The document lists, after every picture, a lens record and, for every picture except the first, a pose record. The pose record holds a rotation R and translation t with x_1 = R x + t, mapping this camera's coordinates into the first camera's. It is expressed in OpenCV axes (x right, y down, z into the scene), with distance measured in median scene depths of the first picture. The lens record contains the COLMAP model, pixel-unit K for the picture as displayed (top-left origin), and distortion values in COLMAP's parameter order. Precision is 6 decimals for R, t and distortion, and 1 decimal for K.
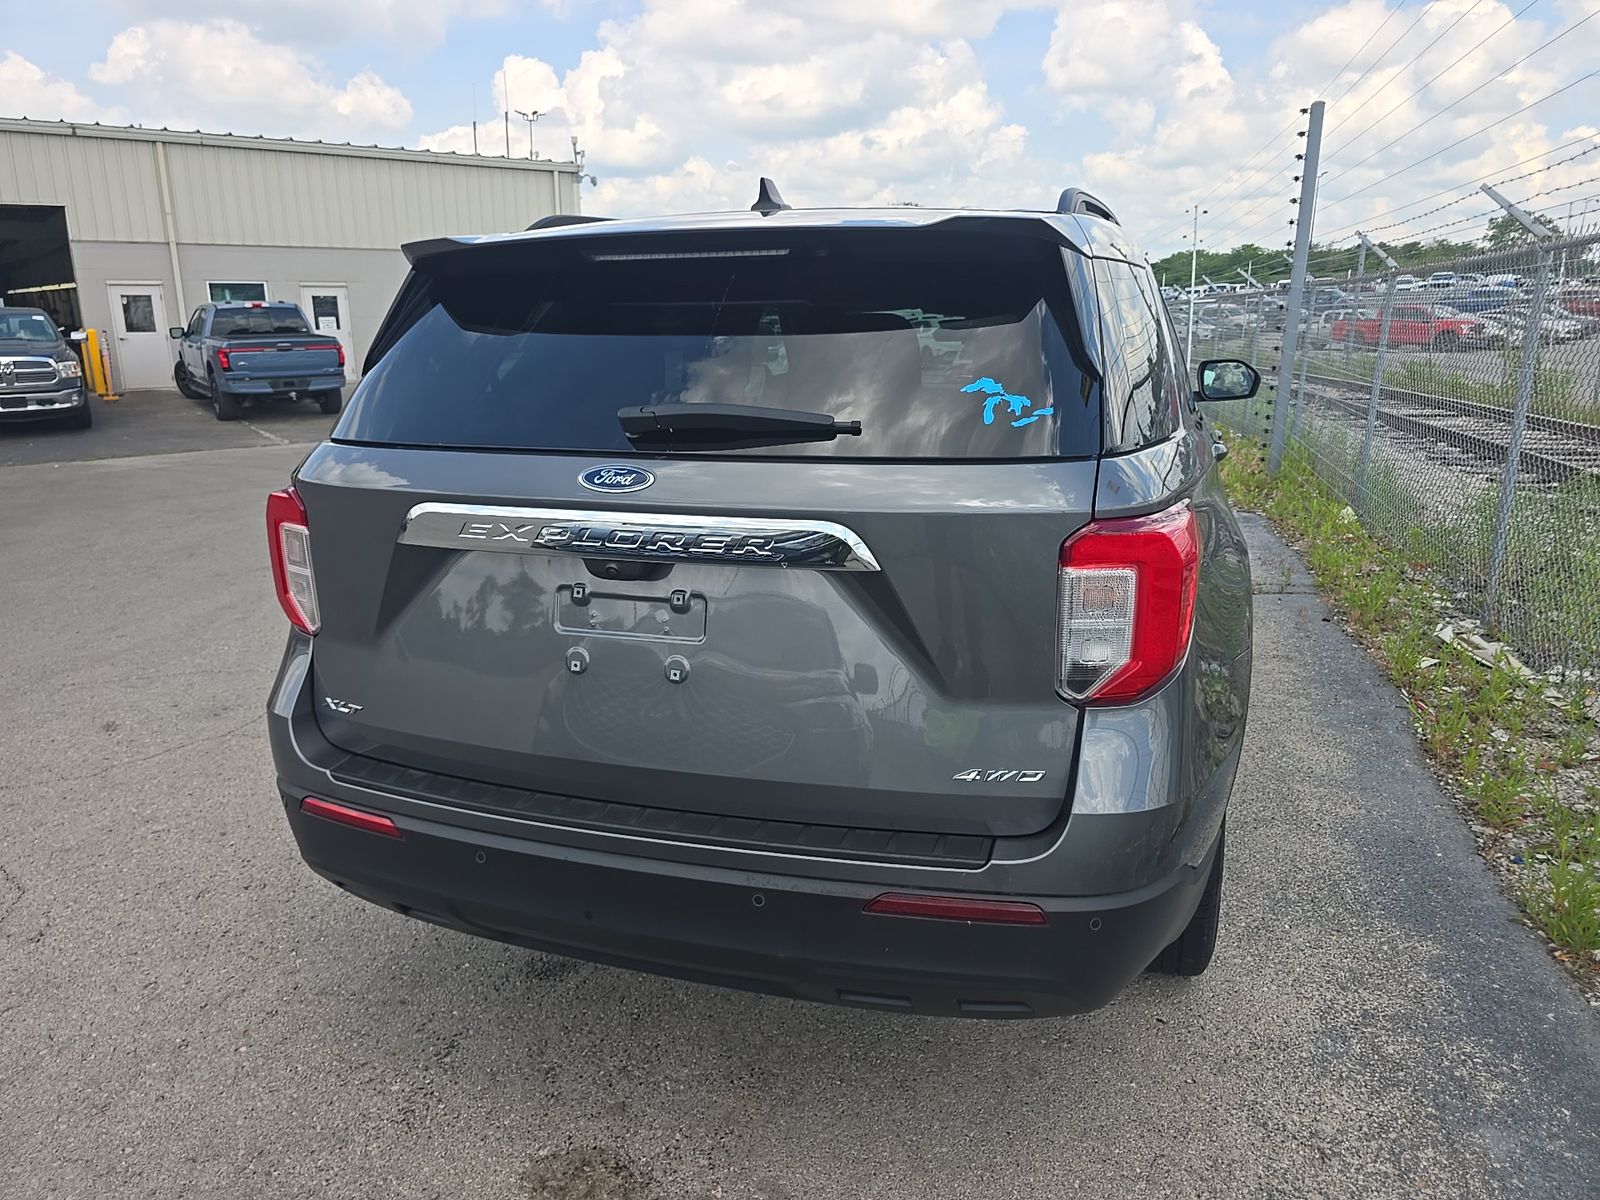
lens RADIAL K [[1124.3, 0, 813.8], [0, 1124.3, 605.2], [0, 0, 1]] dist [0.047936, -0.053170]
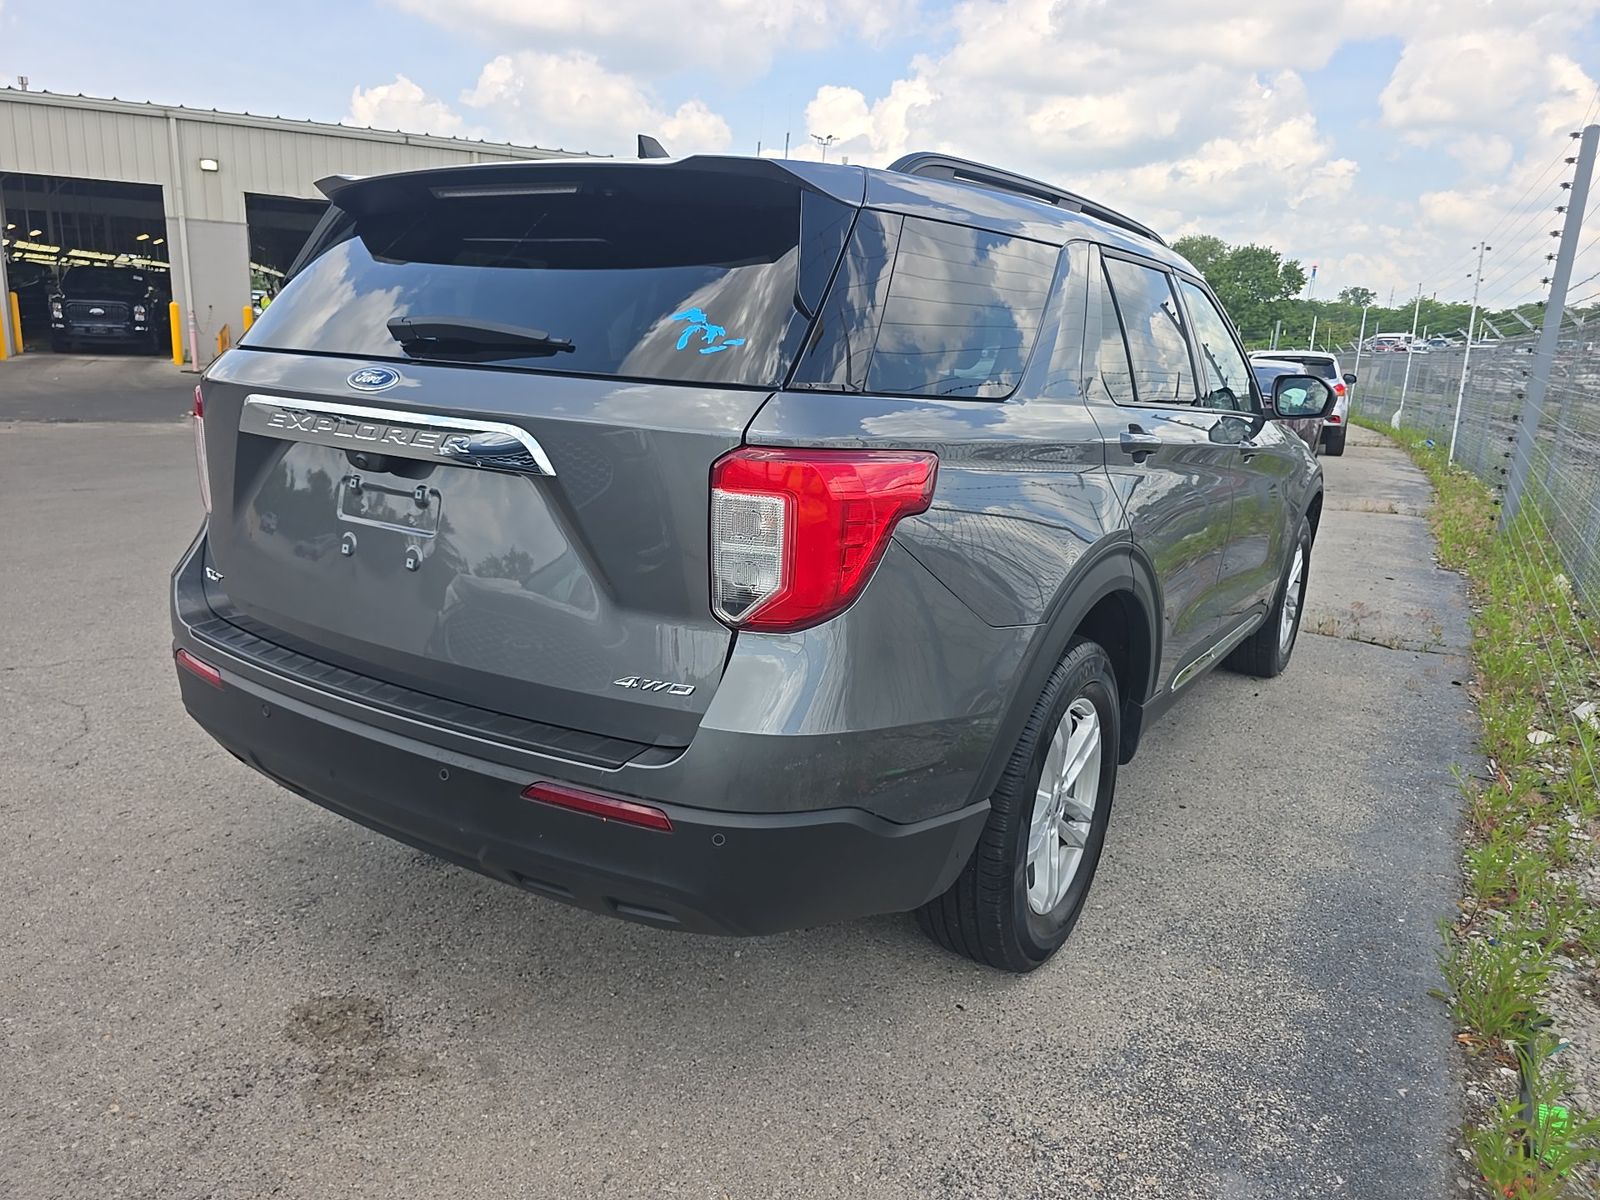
lens RADIAL K [[1124.3, 0, 813.8], [0, 1124.3, 605.2], [0, 0, 1]] dist [0.047936, -0.053170]
pose [[0.965083, 0.114185, -0.235746, 0.103920], [-0.119749, 0.992760, -0.009372, 0.013197], [0.232969, 0.037275, 0.971770, 0.003495]]
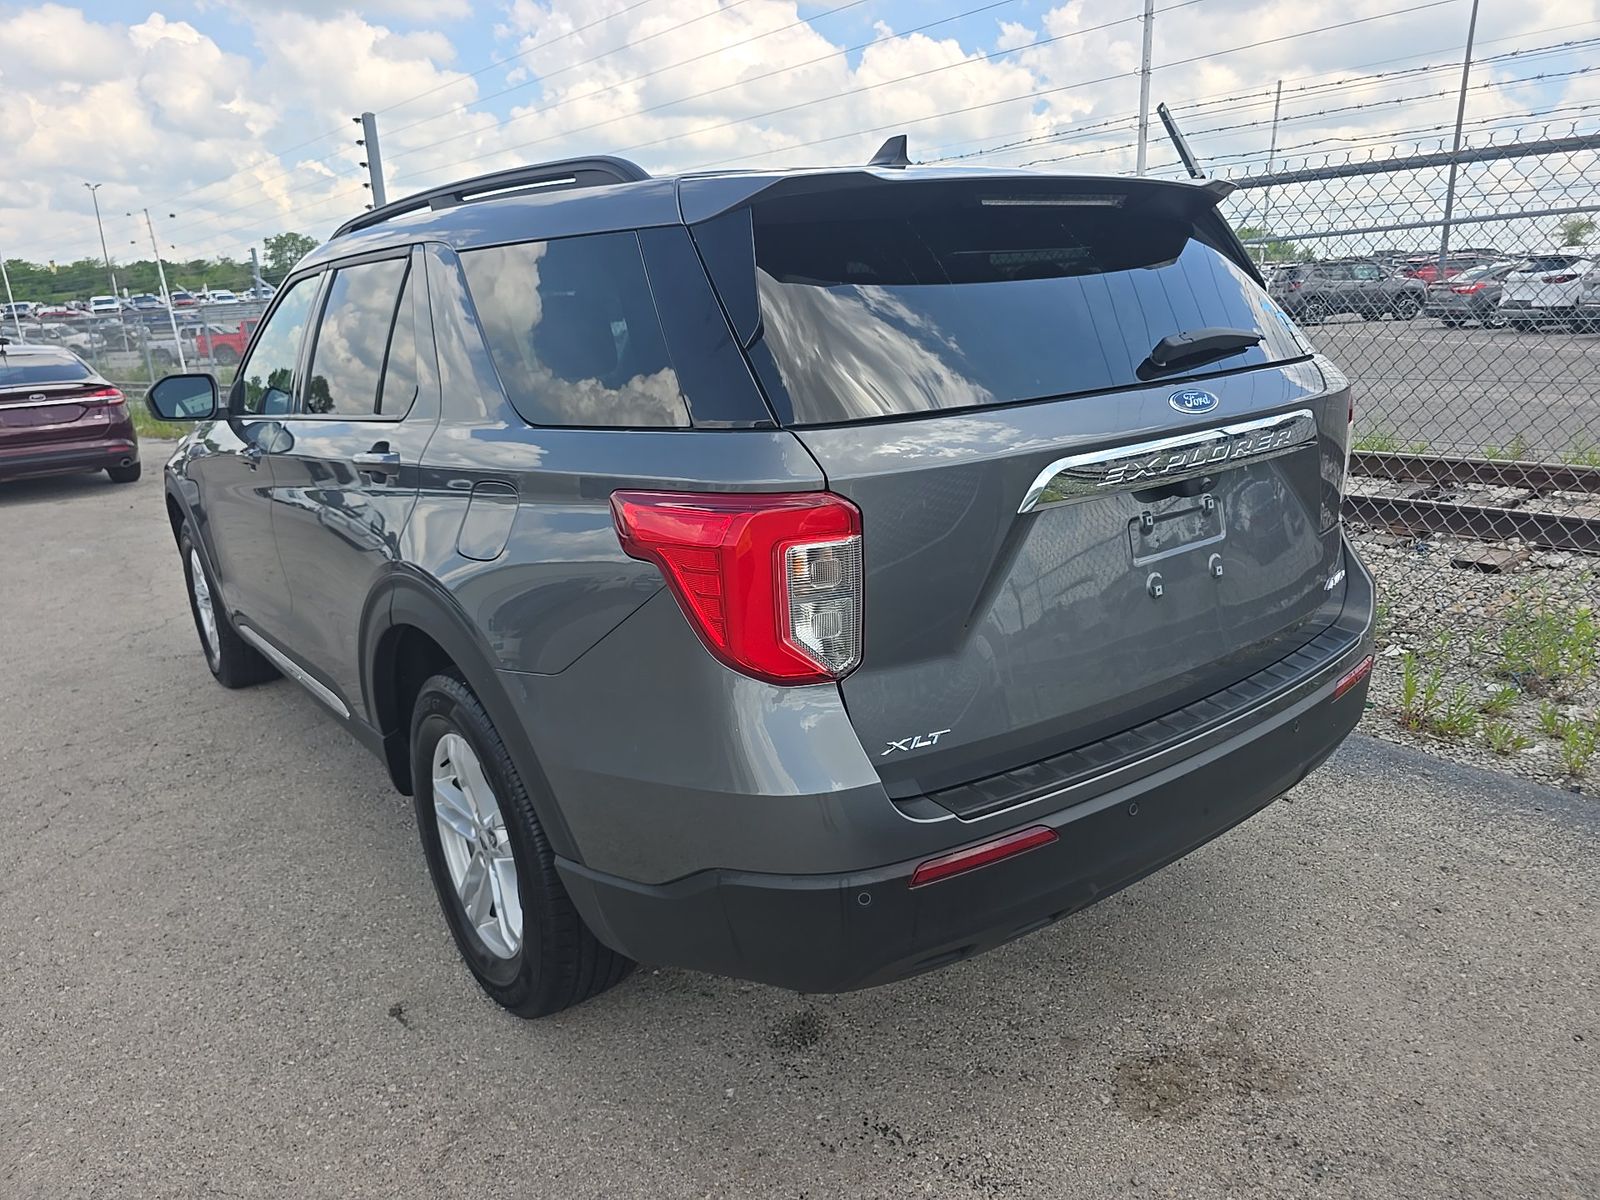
lens RADIAL K [[1088.9, 0, 800.0], [0, 1088.9, 600.0], [0, 0, 1]] dist [0.043135, -0.046462]
pose [[0.572632, -0.234019, 0.785702, -0.226958], [0.242094, 0.963922, 0.110659, -0.024660], [-0.783252, 0.126847, 0.608627, 0.124697]]
